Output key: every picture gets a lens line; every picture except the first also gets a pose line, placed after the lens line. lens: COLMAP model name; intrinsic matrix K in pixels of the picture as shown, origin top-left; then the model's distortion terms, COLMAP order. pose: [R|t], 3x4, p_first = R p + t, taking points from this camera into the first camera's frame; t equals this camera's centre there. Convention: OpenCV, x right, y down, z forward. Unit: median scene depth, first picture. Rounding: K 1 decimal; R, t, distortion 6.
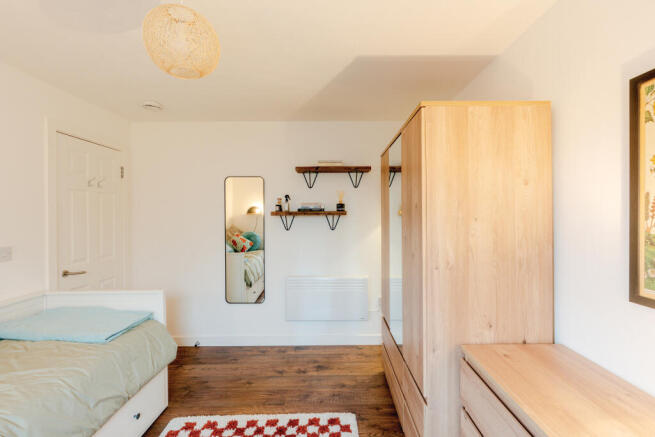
lens RADIAL K [[299.8, 0, 330.2], [0, 299.8, 215.9], [0, 0, 1]] dist [-0.013898, 0.003278]
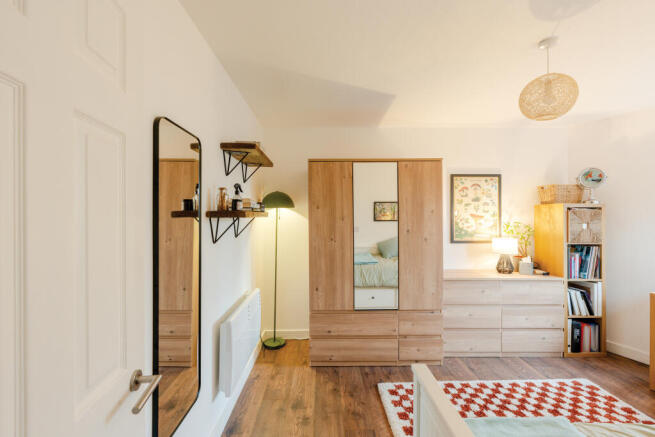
lens RADIAL K [[299.8, 0, 327.9], [0, 299.8, 215.0], [0, 0, 1]] dist [-0.013898, 0.003278]
pose [[-0.019725, 0.002602, 0.999802, -0.931812], [0.008273, 0.999963, -0.002439, -0.008153], [-0.999771, 0.008223, -0.019746, 1.022035]]
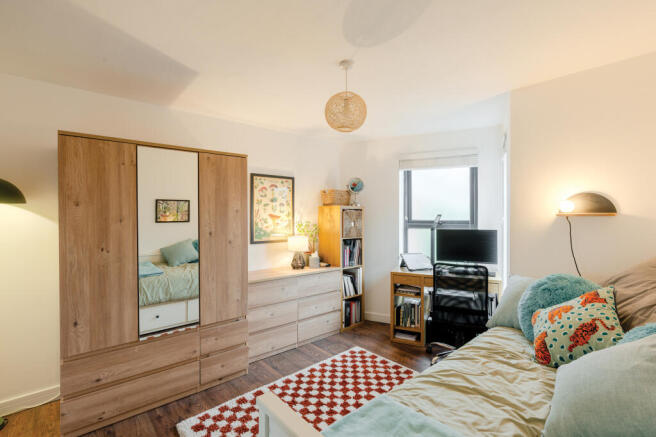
lens RADIAL K [[305.2, 0, 332.4], [0, 305.2, 215.8], [0, 0, 1]] dist [-0.002892, 0.000256]
pose [[-0.667108, 0.001796, 0.744959, -0.827342], [0.008097, 0.999956, 0.004840, -0.007686], [-0.744917, 0.009261, -0.667093, 1.068695]]
